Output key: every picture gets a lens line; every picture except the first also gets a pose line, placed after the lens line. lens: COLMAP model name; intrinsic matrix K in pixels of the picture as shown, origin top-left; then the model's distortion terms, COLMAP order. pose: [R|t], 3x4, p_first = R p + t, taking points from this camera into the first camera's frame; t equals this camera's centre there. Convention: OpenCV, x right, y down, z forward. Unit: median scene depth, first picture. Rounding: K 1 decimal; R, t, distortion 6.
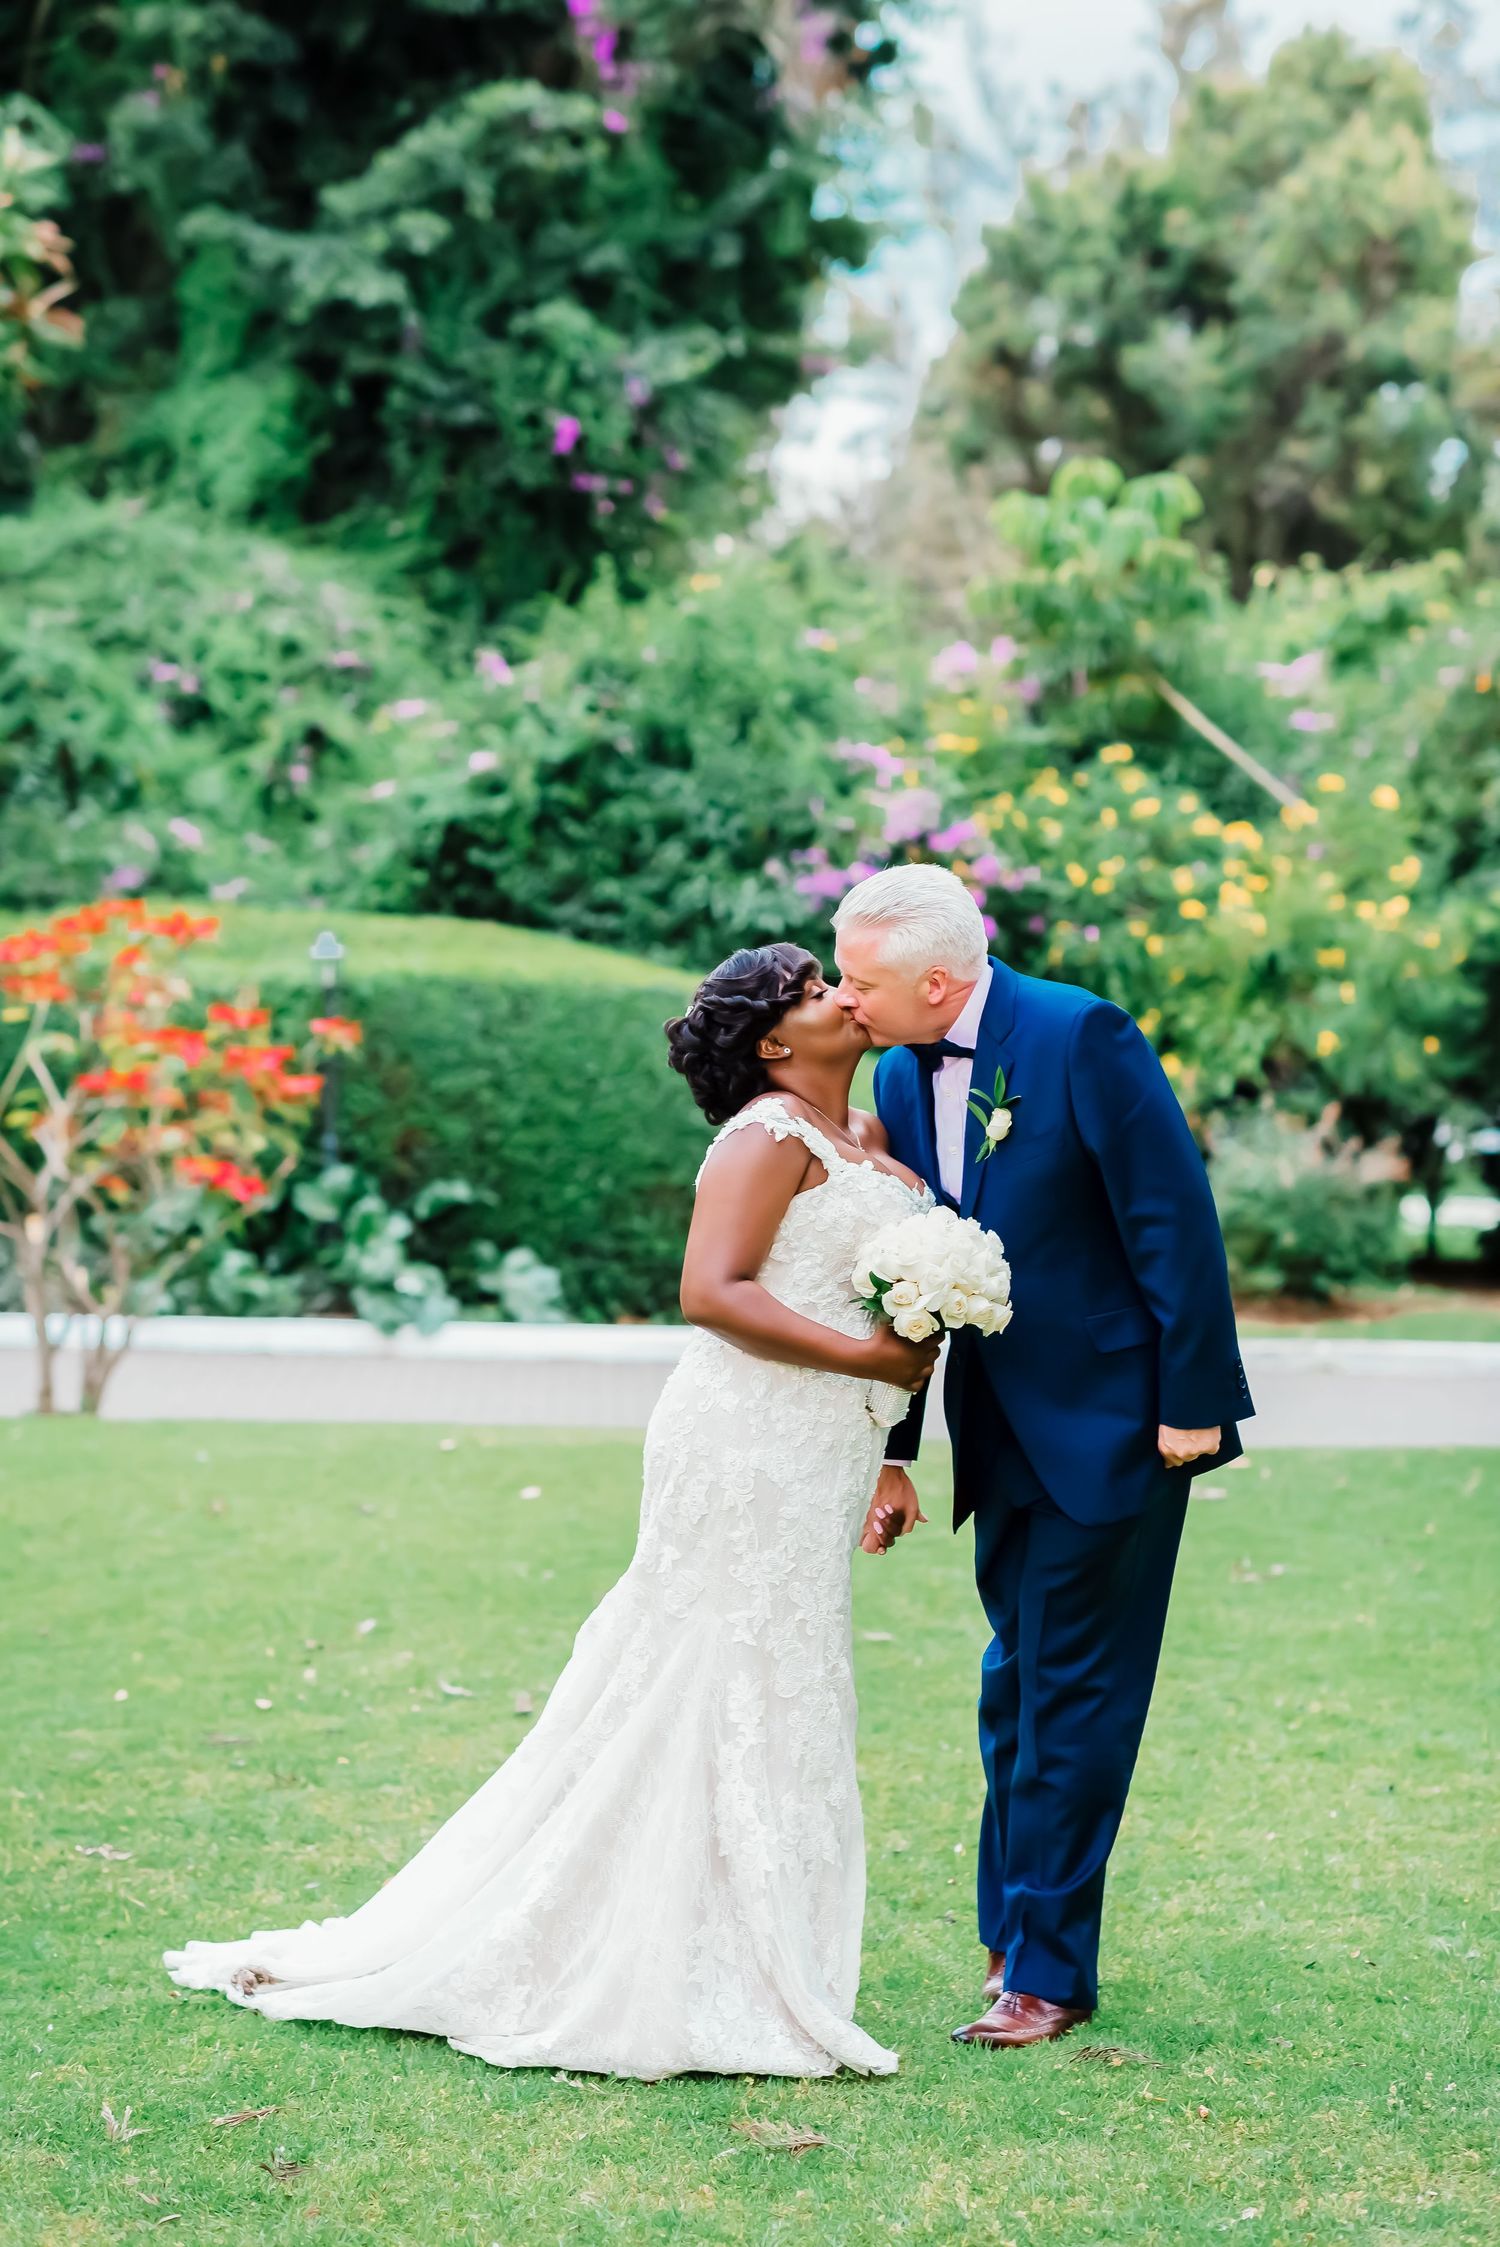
lens RADIAL K [[5333.2, 0, 750.0], [0, 5333.2, 1123.5], [0, 0, 1]] dist [0.417486, -2.737703]
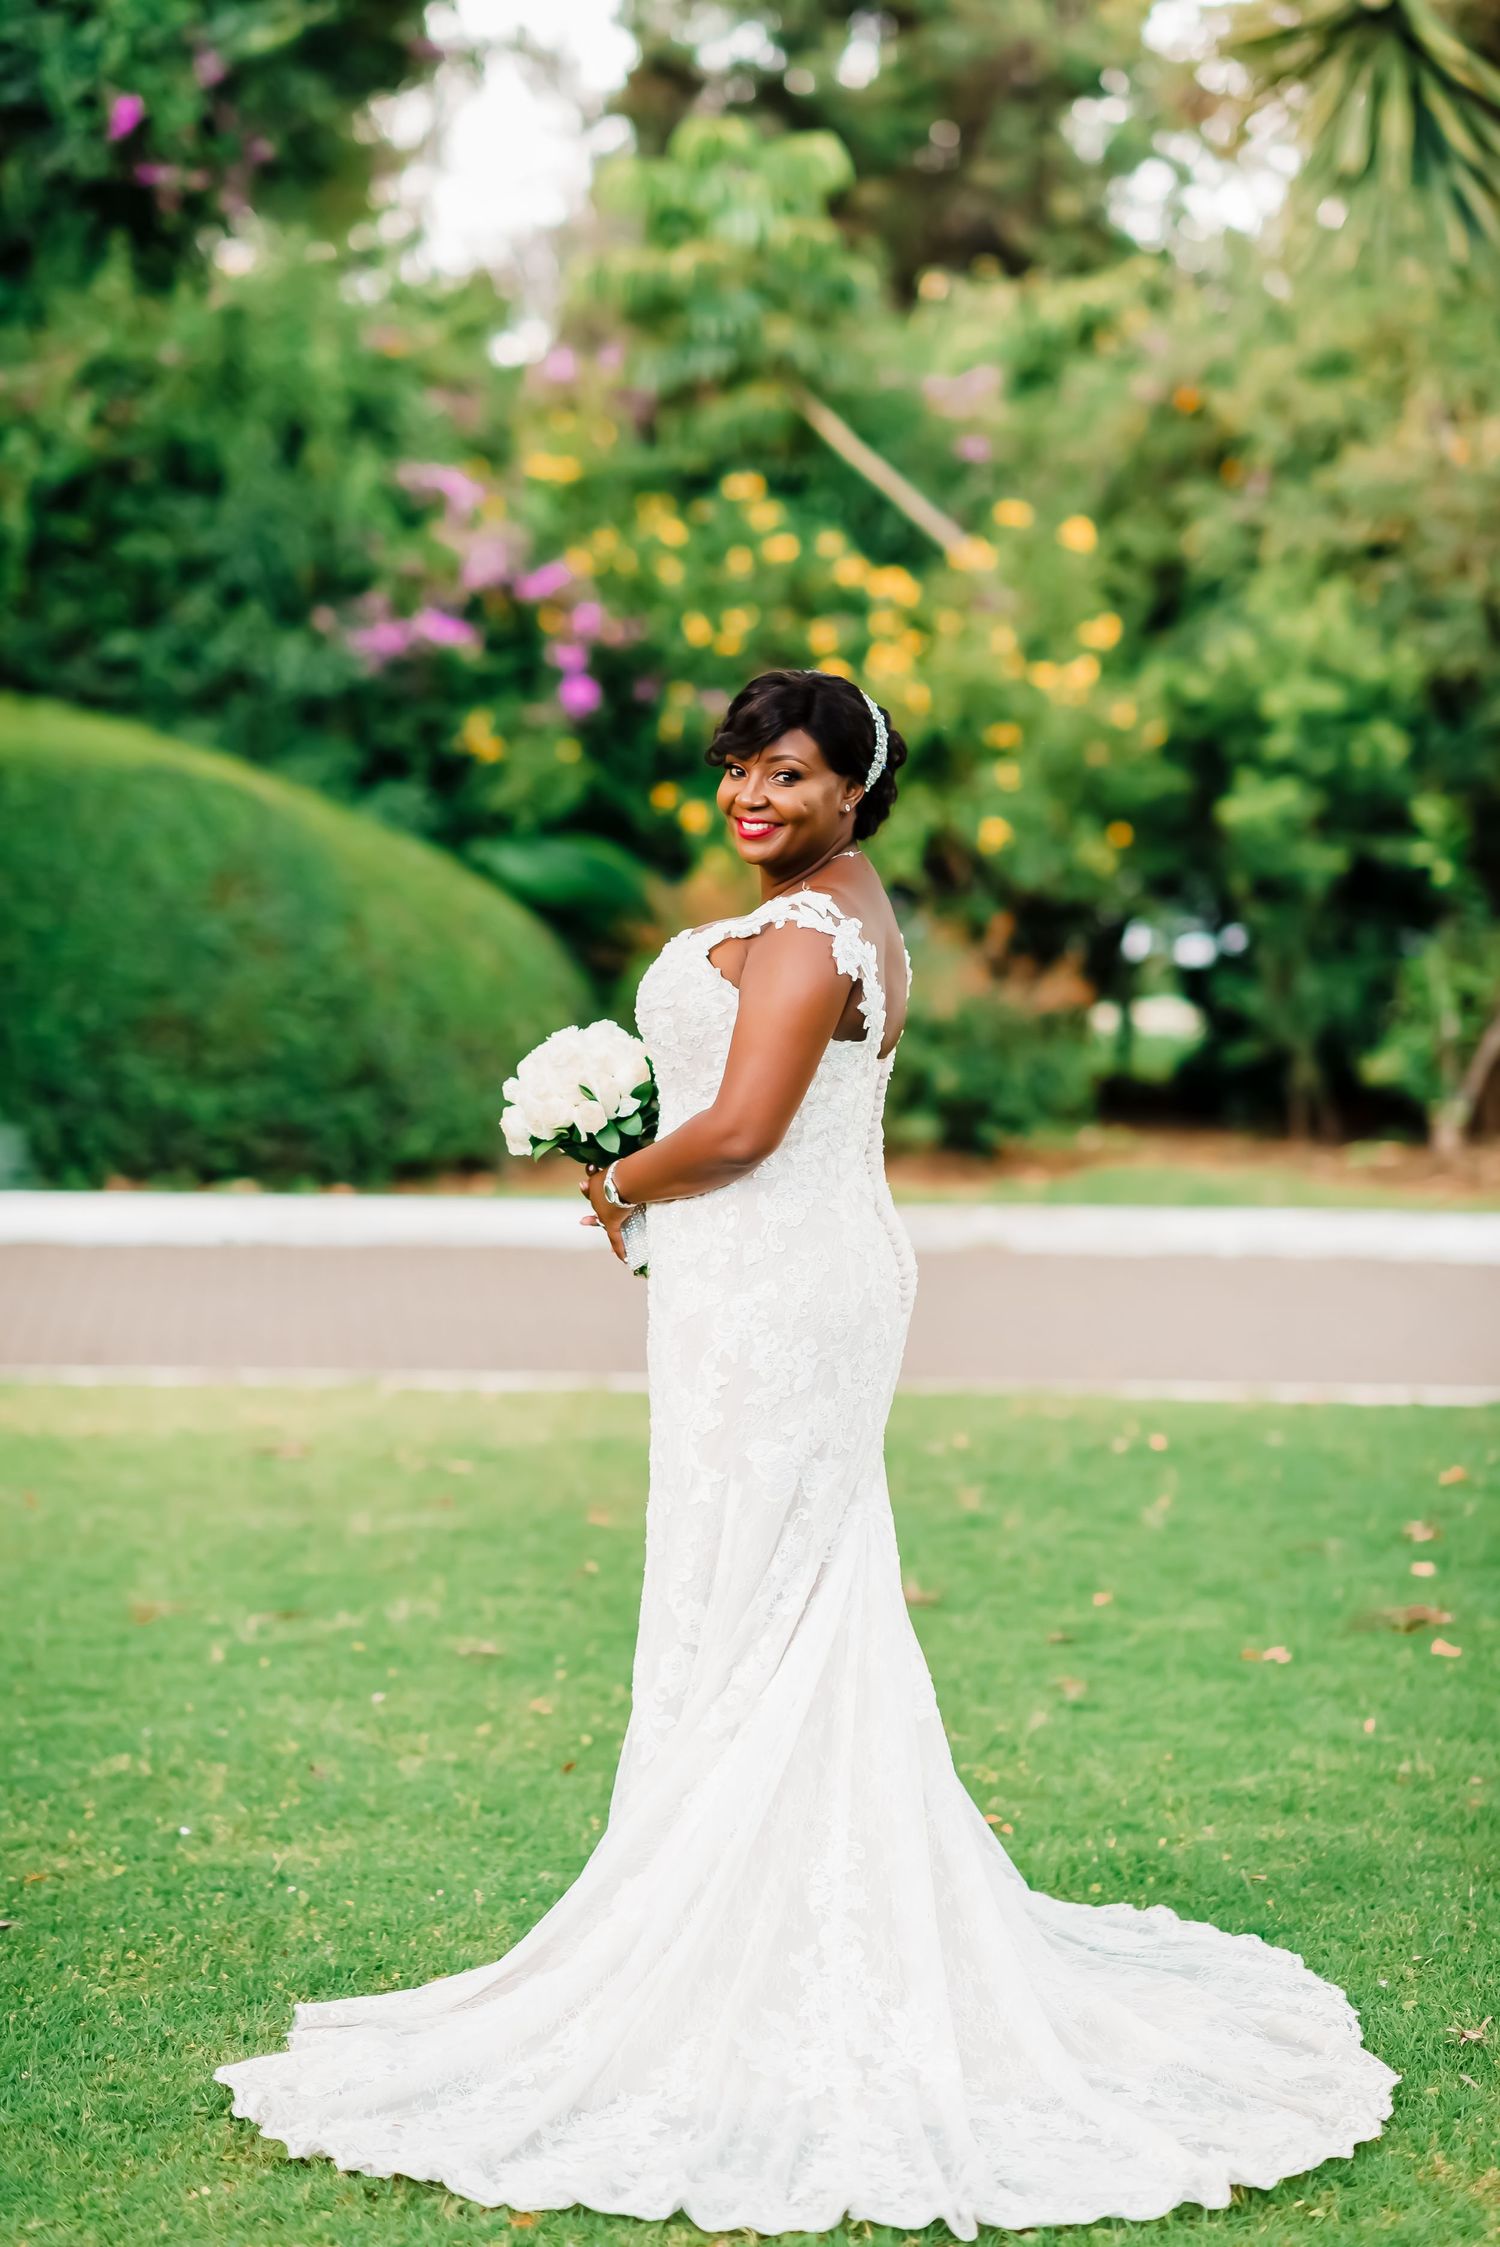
lens RADIAL K [[5333.2, 0, 750.0], [0, 5333.2, 1123.5], [0, 0, 1]] dist [0.417486, -2.737703]
pose [[0.998495, -0.001923, 0.054816, 0.022323], [-0.000304, 0.999176, 0.040591, -0.003996], [-0.054849, -0.040546, 0.997671, 0.165093]]
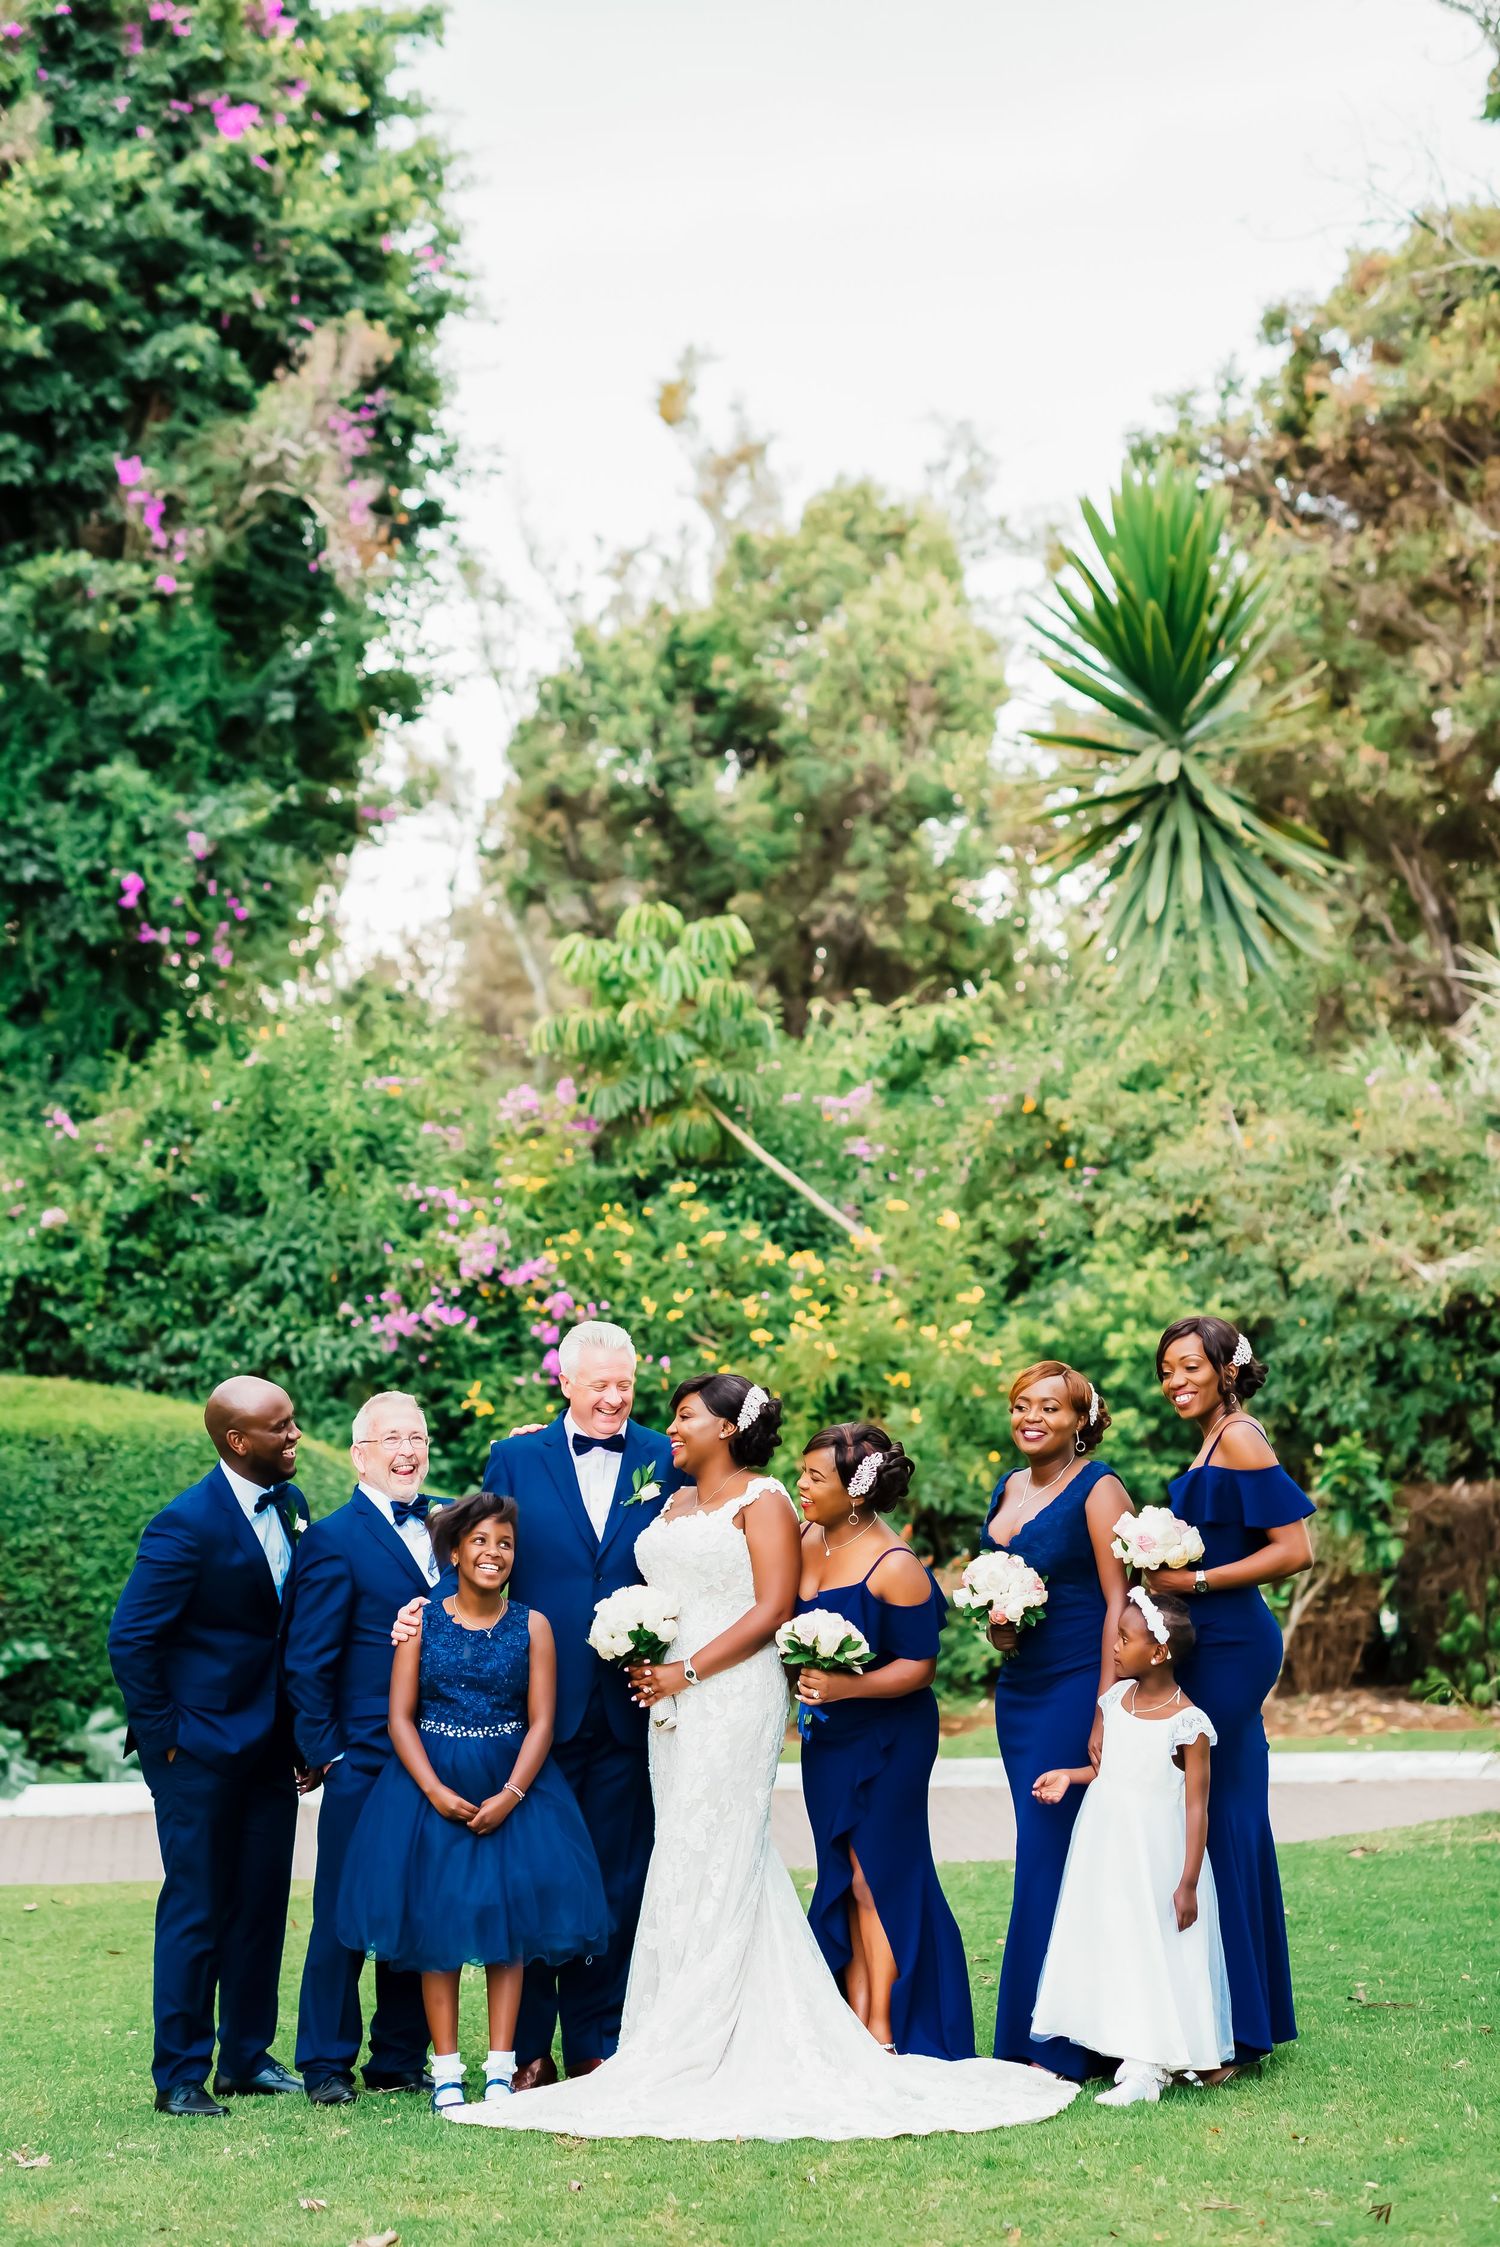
lens RADIAL K [[5333.2, 0, 750.0], [0, 5333.2, 1123.5], [0, 0, 1]] dist [0.417486, -2.737703]
pose [[0.996236, -0.034784, 0.079402, 0.001034], [0.040990, 0.996116, -0.077924, -0.000937], [-0.076383, 0.080885, 0.993792, -0.013910]]
